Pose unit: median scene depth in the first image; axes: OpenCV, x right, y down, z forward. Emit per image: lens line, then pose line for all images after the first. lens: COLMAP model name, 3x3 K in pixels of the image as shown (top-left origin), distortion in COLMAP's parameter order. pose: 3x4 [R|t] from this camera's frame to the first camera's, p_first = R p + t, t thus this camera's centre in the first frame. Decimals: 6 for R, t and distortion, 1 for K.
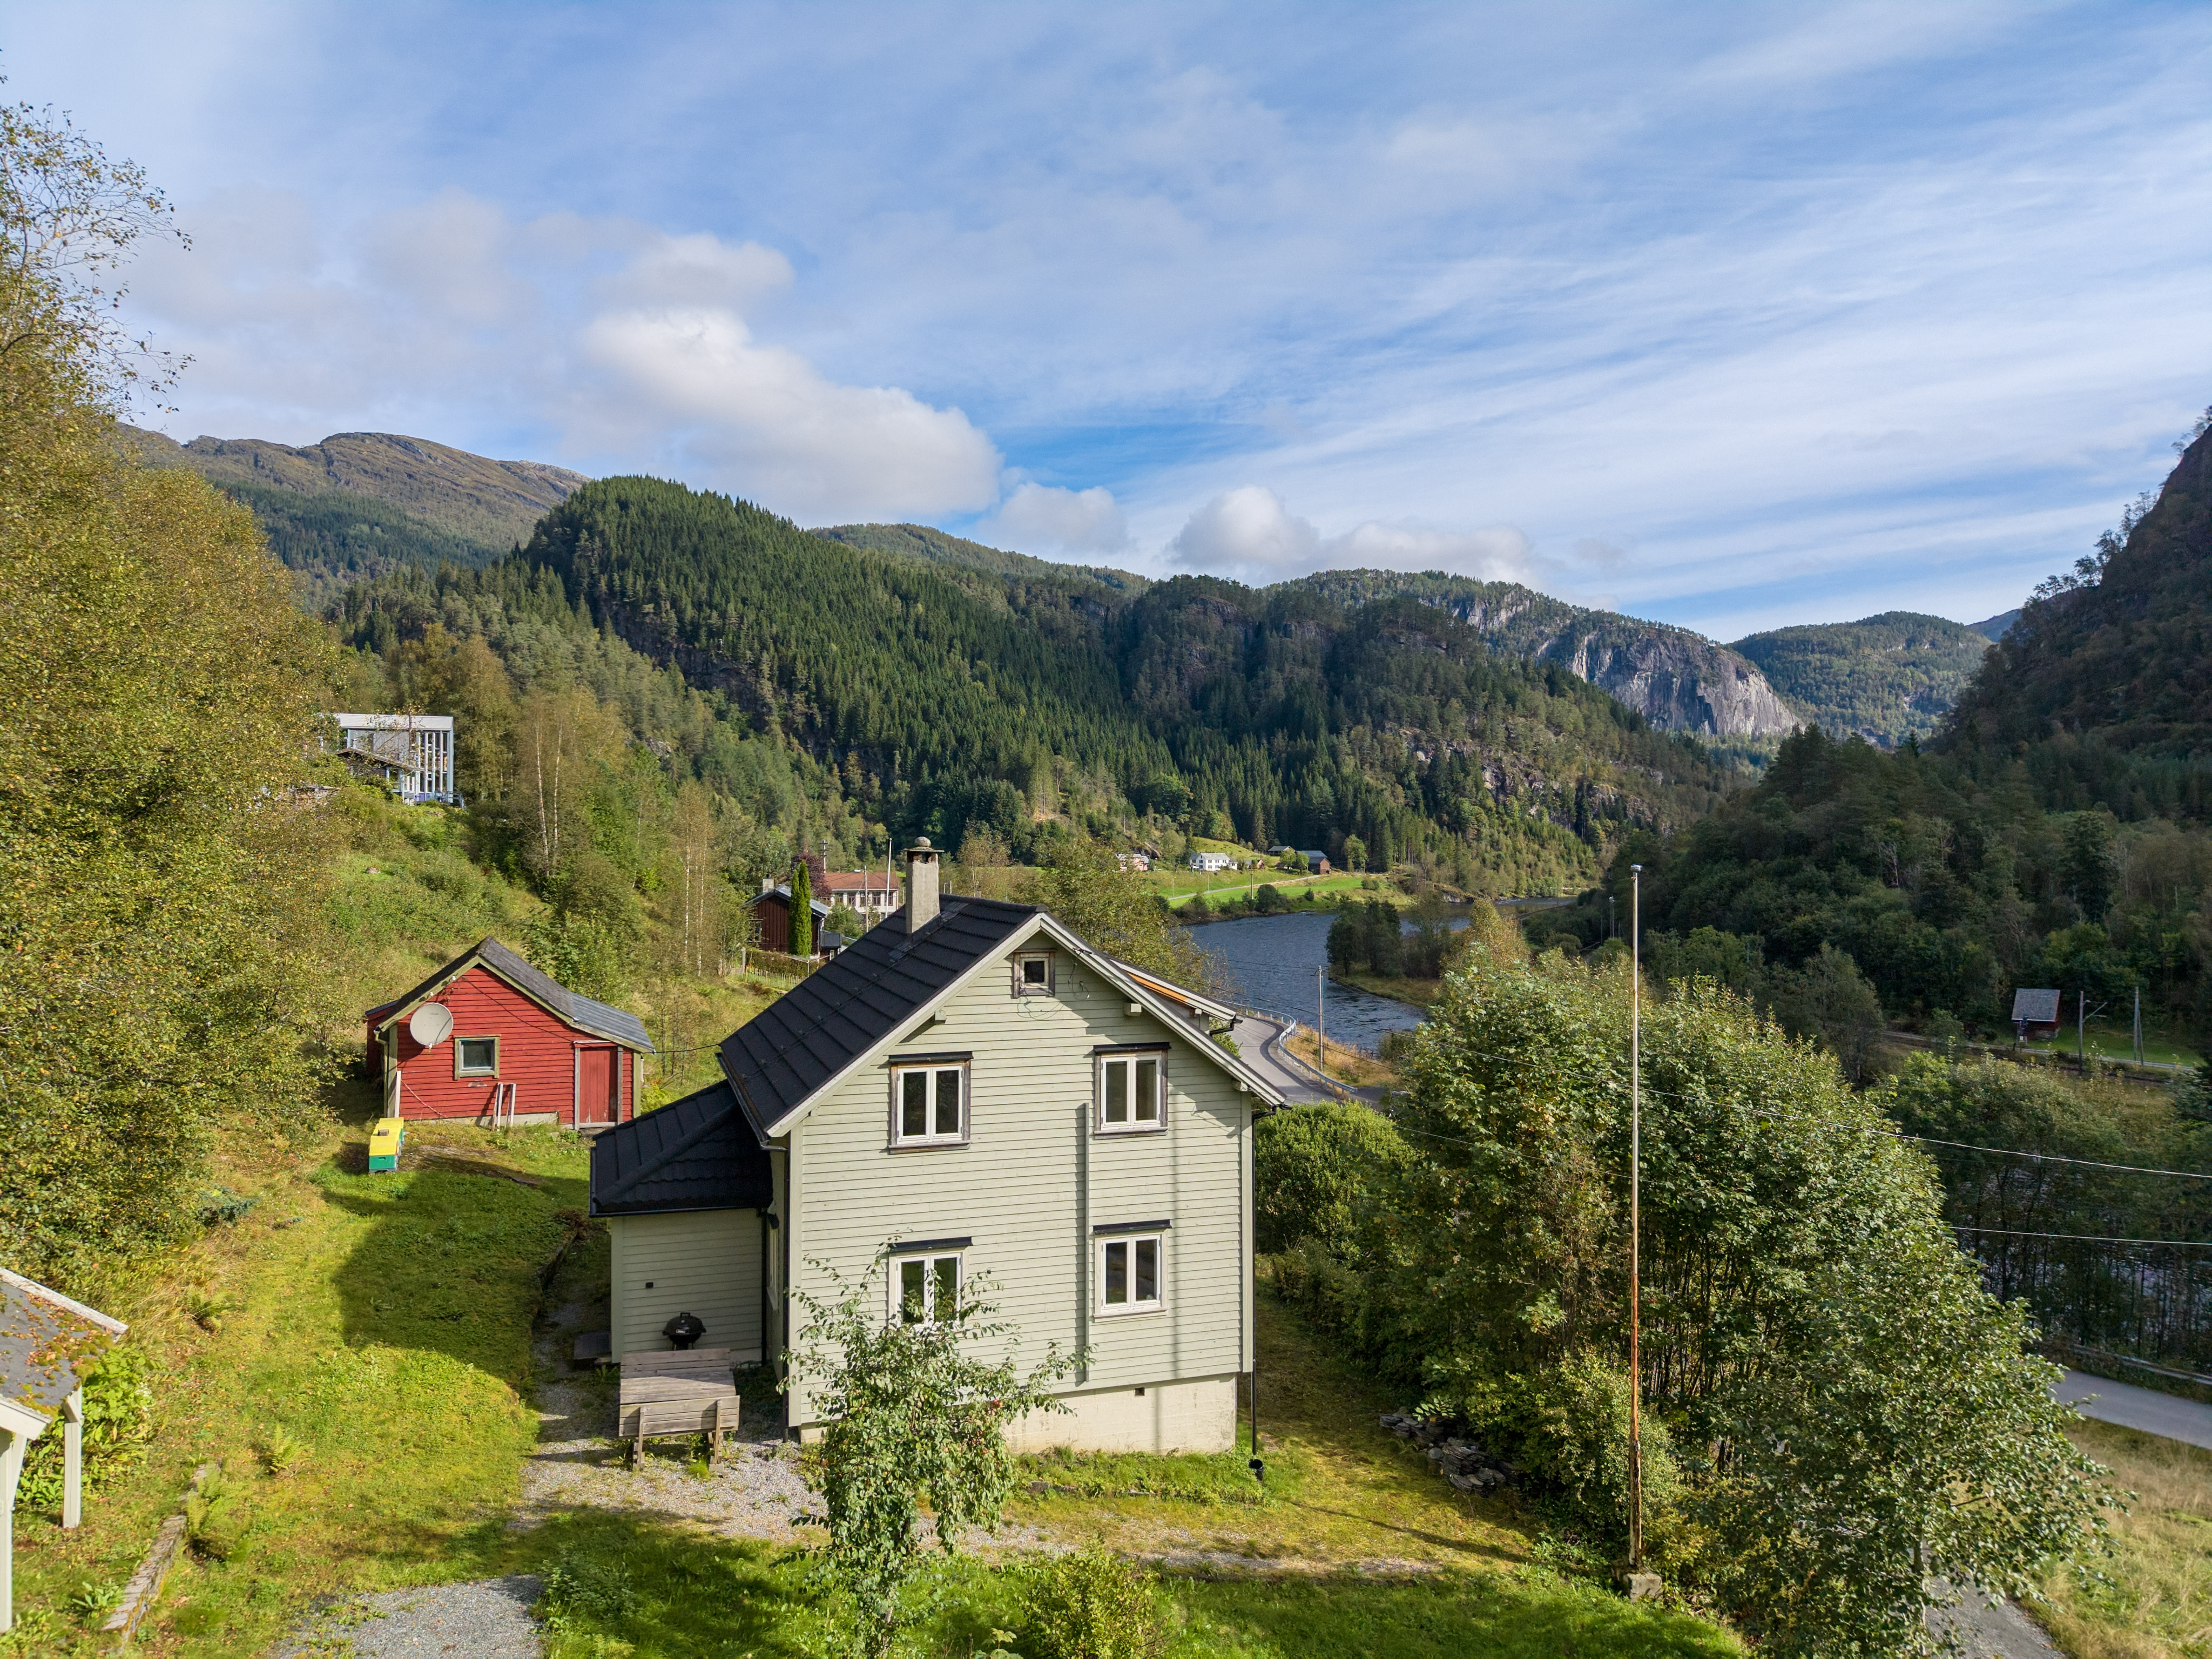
lens RADIAL K [[1466.7, 0, 1102.7], [0, 1466.7, 842.8], [0, 0, 1]] dist [0.031733, -0.040093]
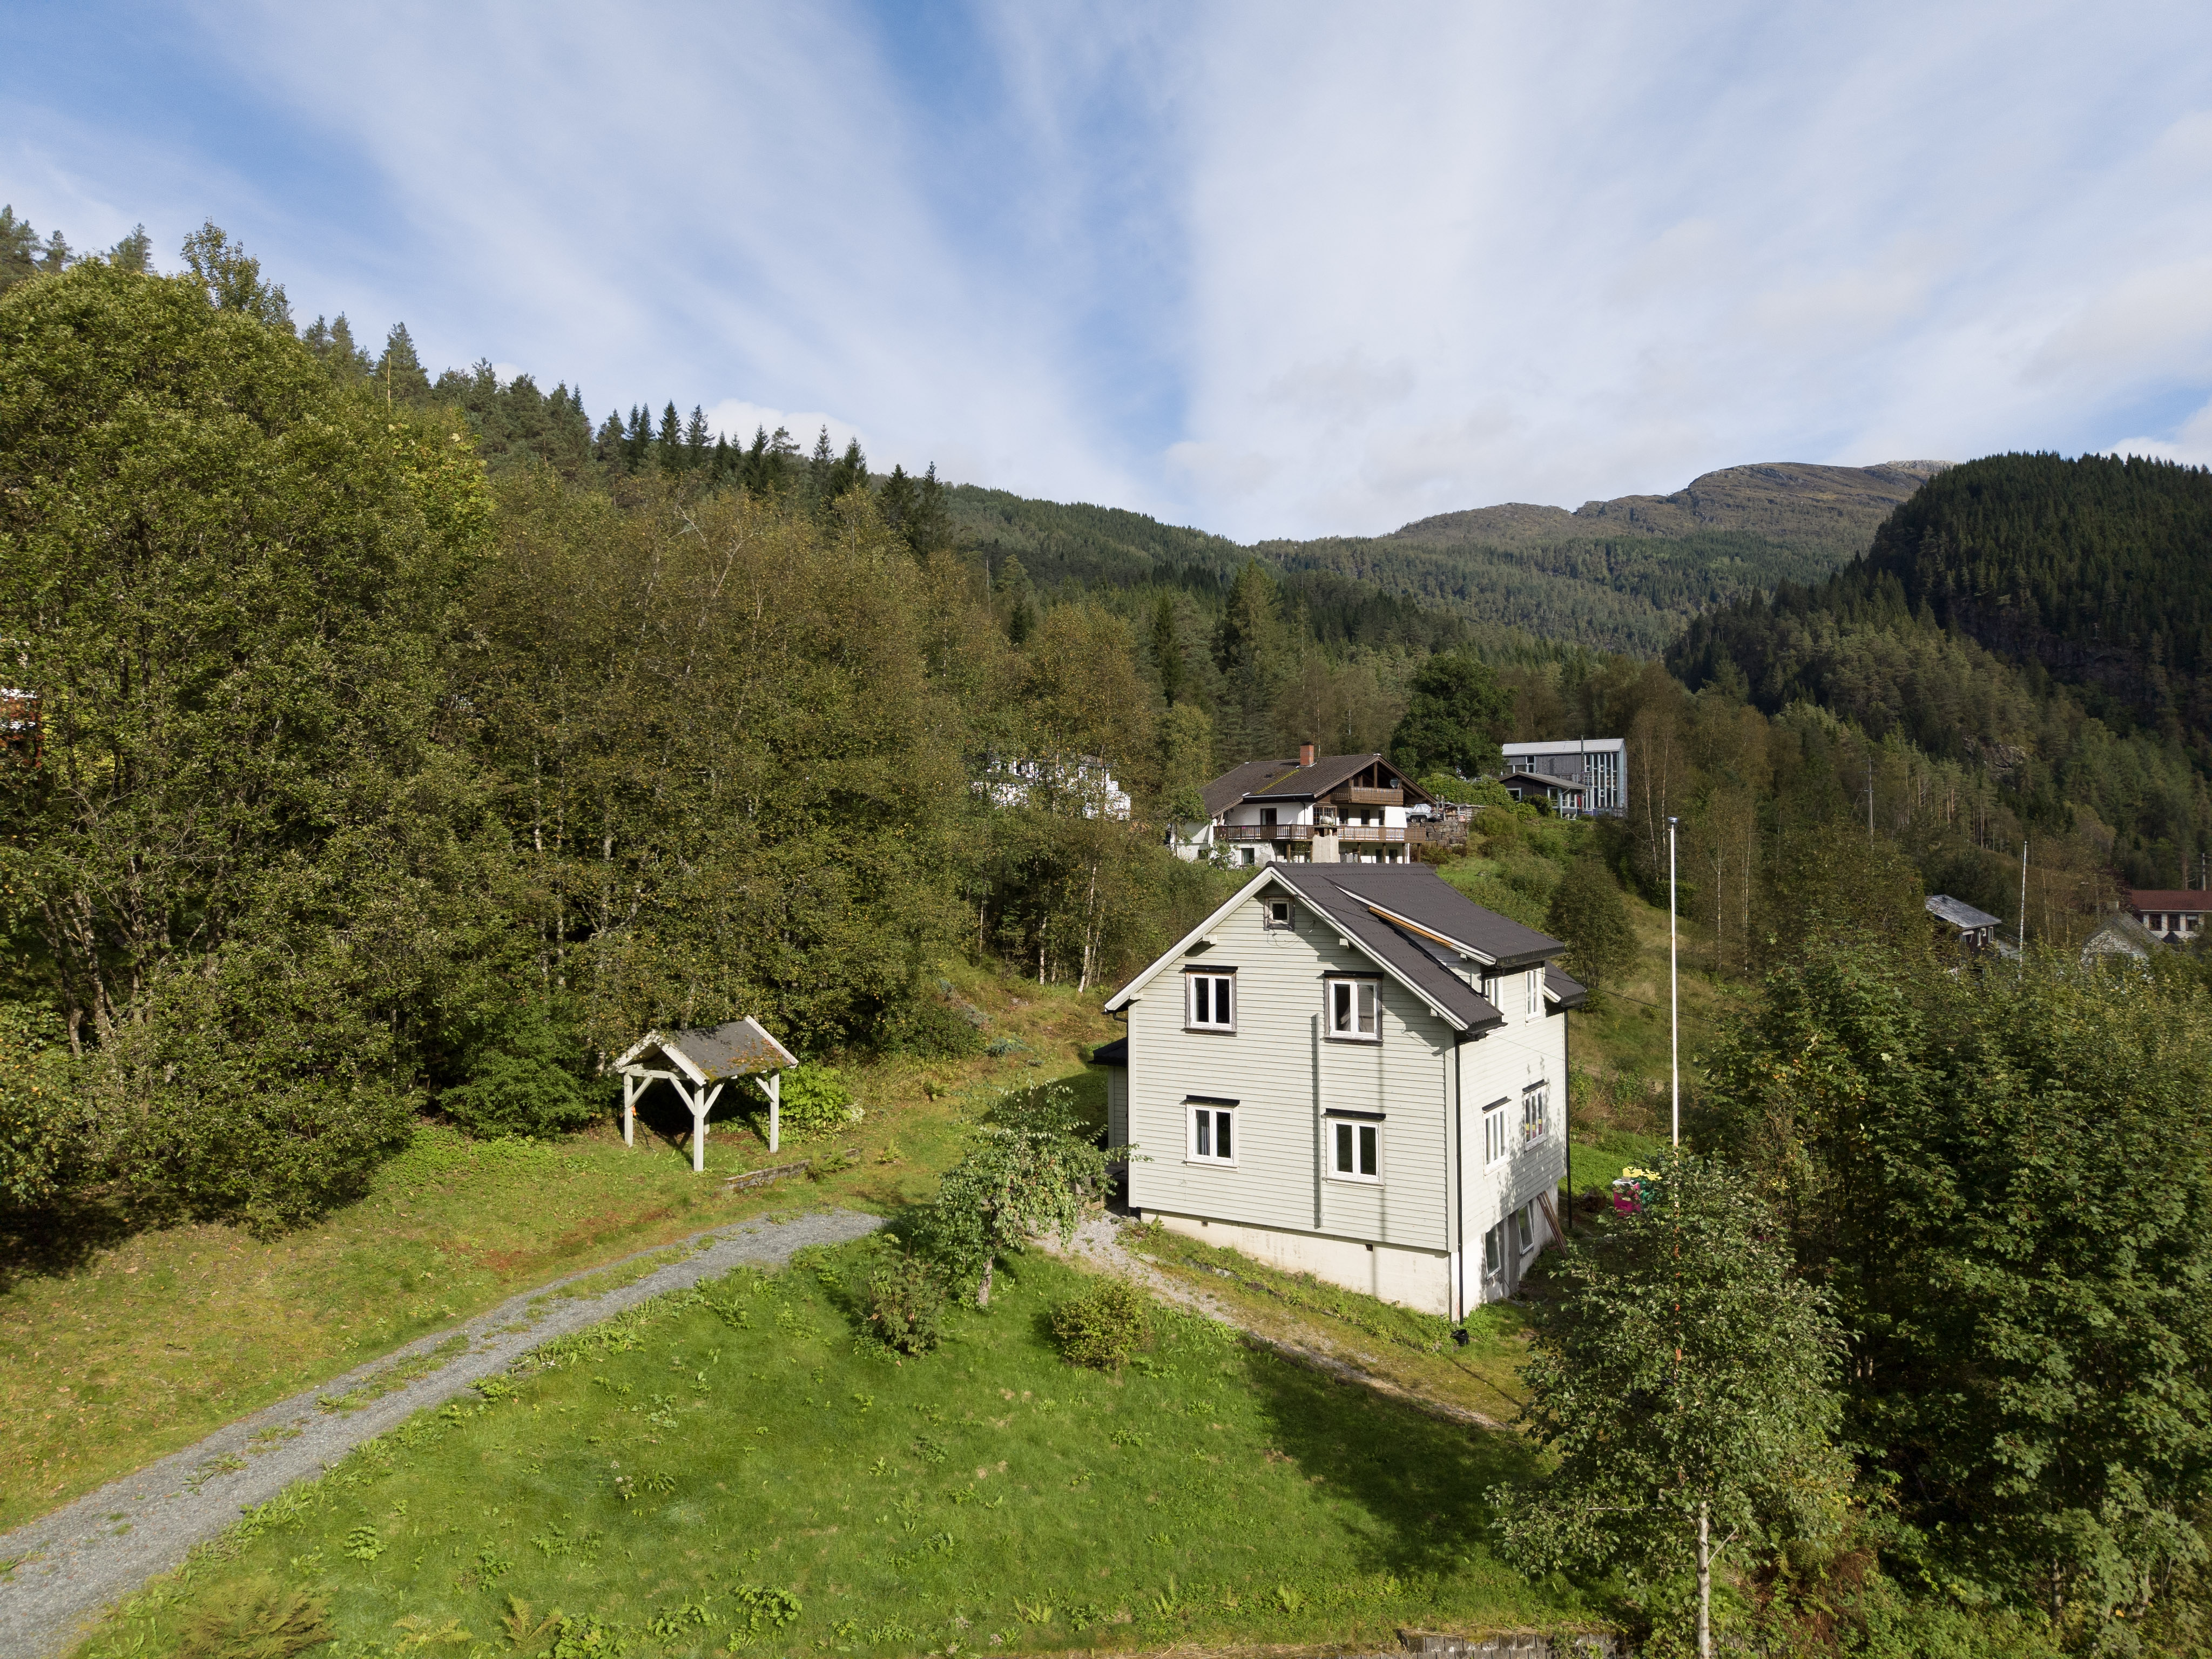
lens RADIAL K [[1466.7, 0, 1102.7], [0, 1466.7, 842.8], [0, 0, 1]] dist [0.031733, -0.040093]
pose [[0.636520, -0.014702, -0.771120, 0.185931], [0.003722, 0.999865, -0.015990, 0.009585], [0.771251, 0.007308, 0.636489, 0.003456]]
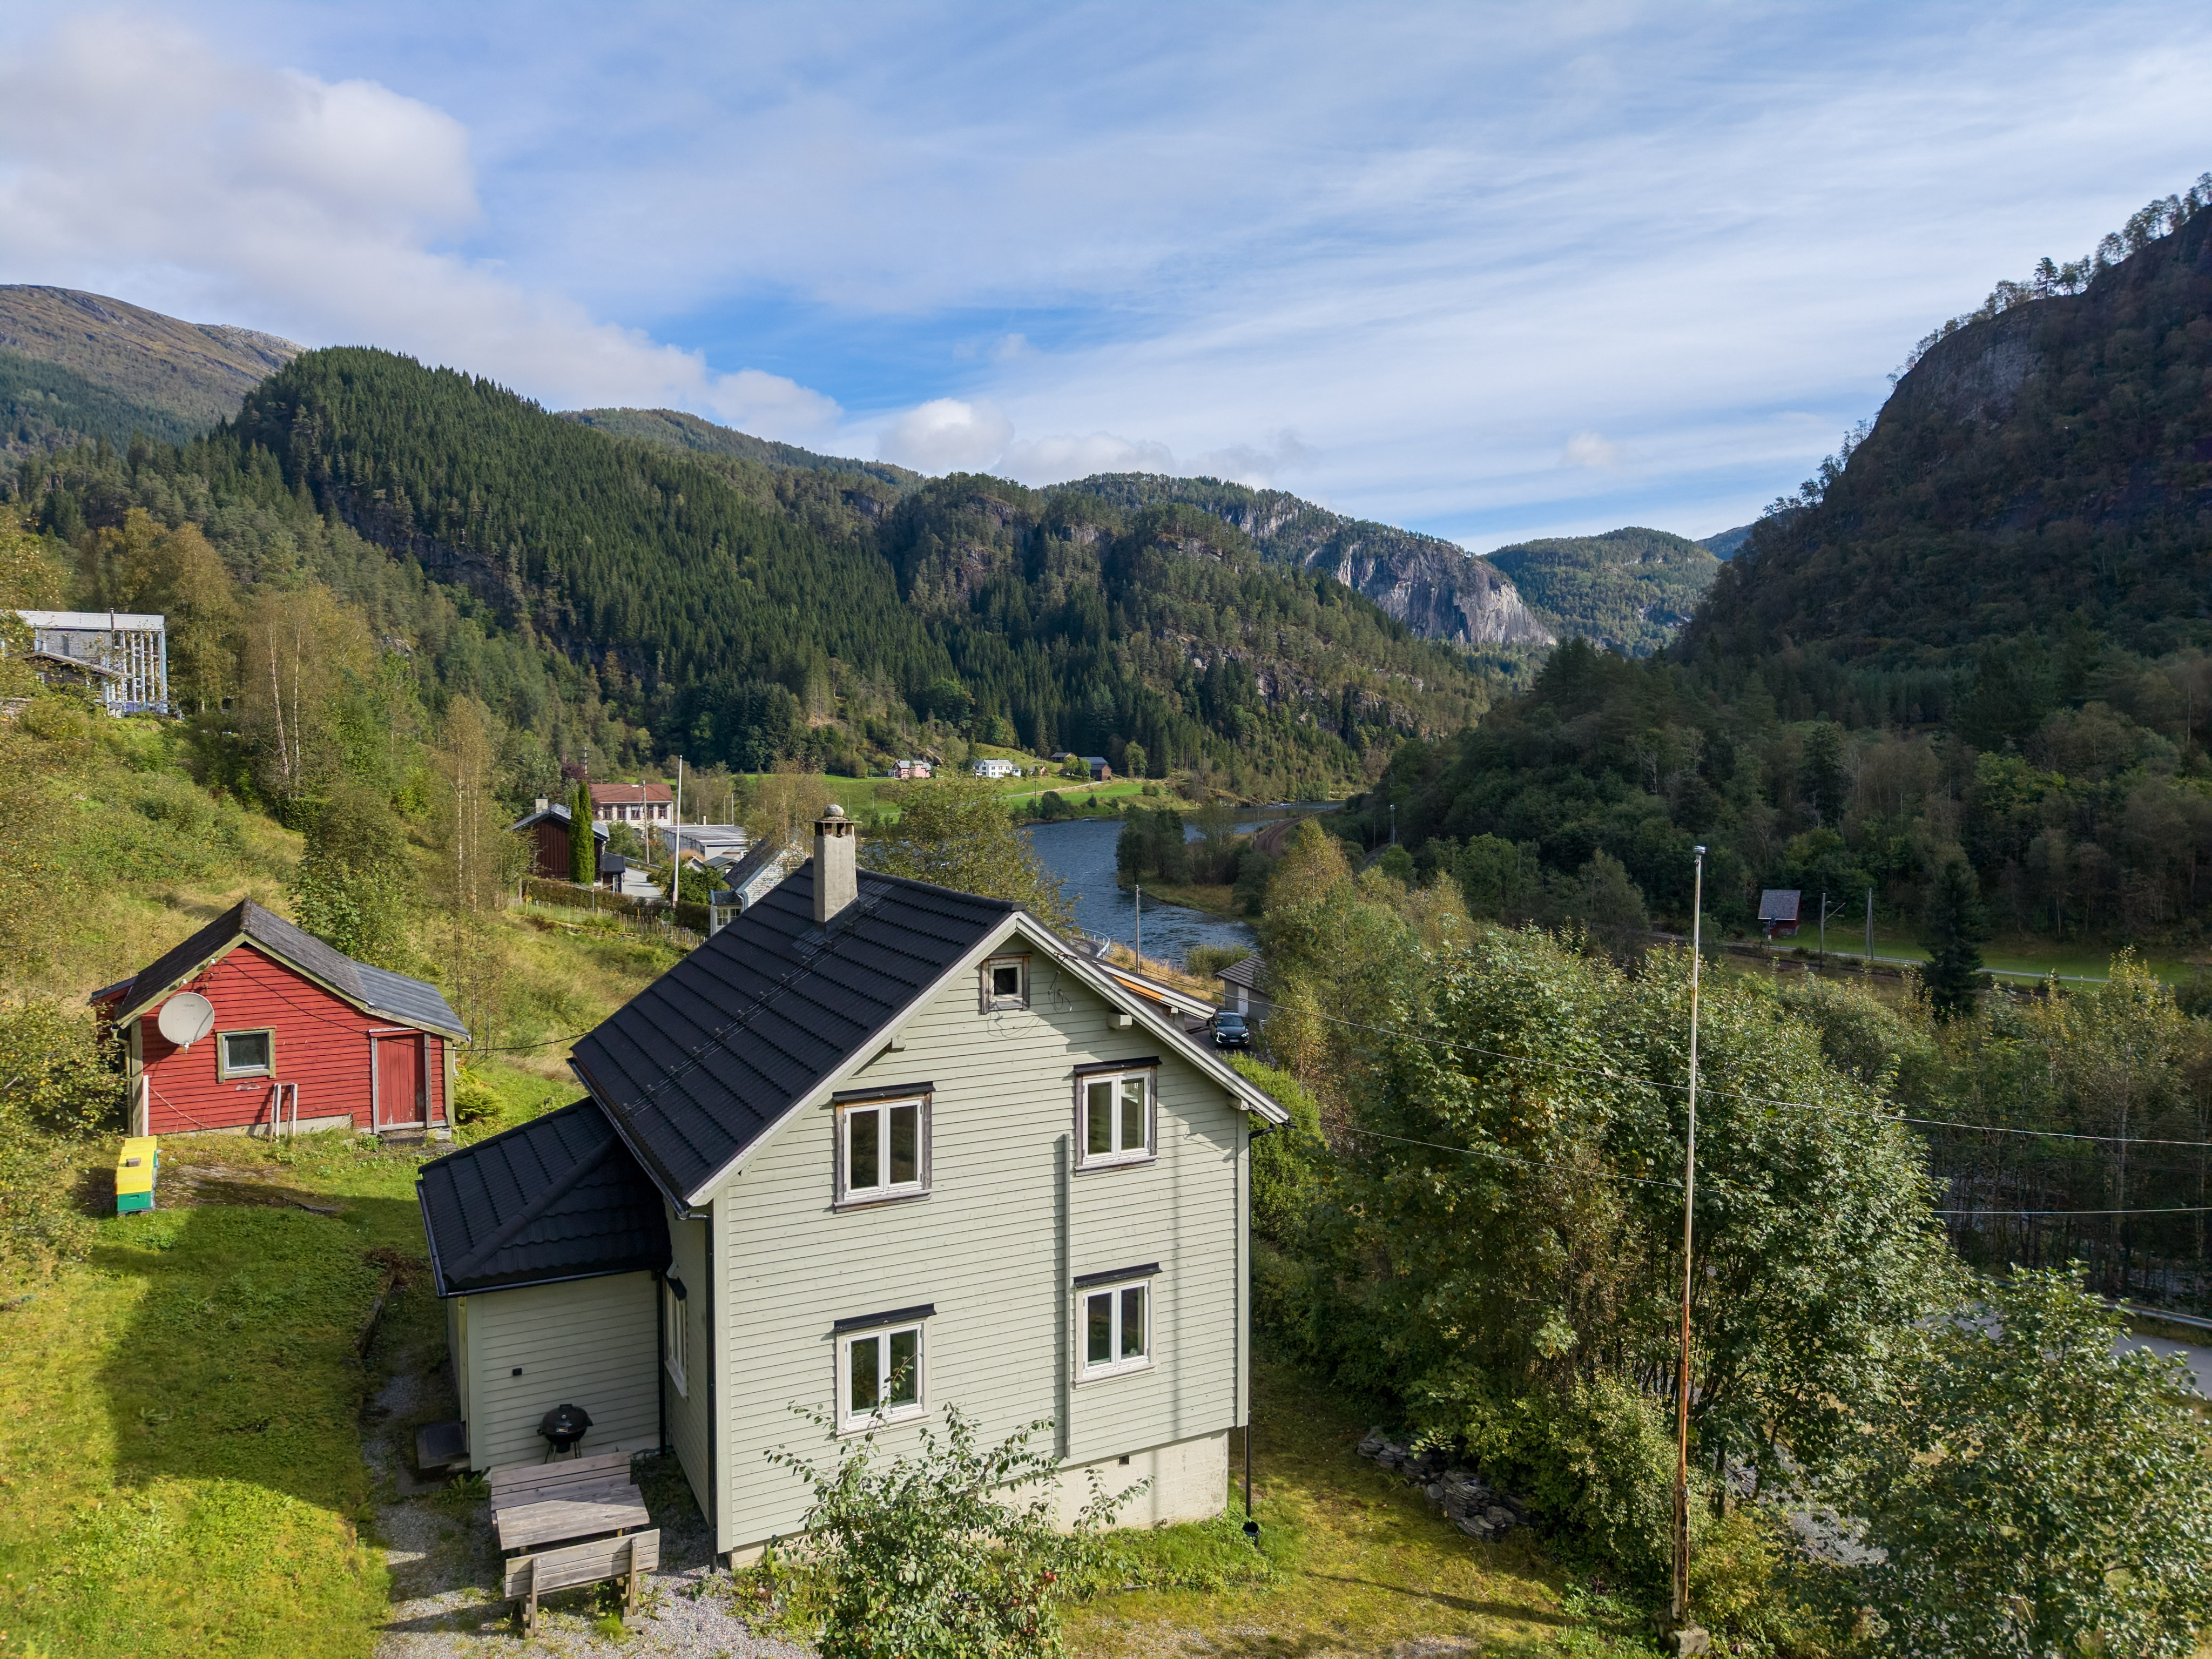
lens RADIAL K [[1472.3, 0, 1098.9], [0, 1472.3, 838.0], [0, 0, 1]] dist [0.002393, 0.003086]
pose [[0.988492, -0.009829, 0.150950, -0.024755], [0.000356, 0.998035, 0.062654, -0.009032], [-0.151270, -0.061880, 0.986554, 0.038941]]
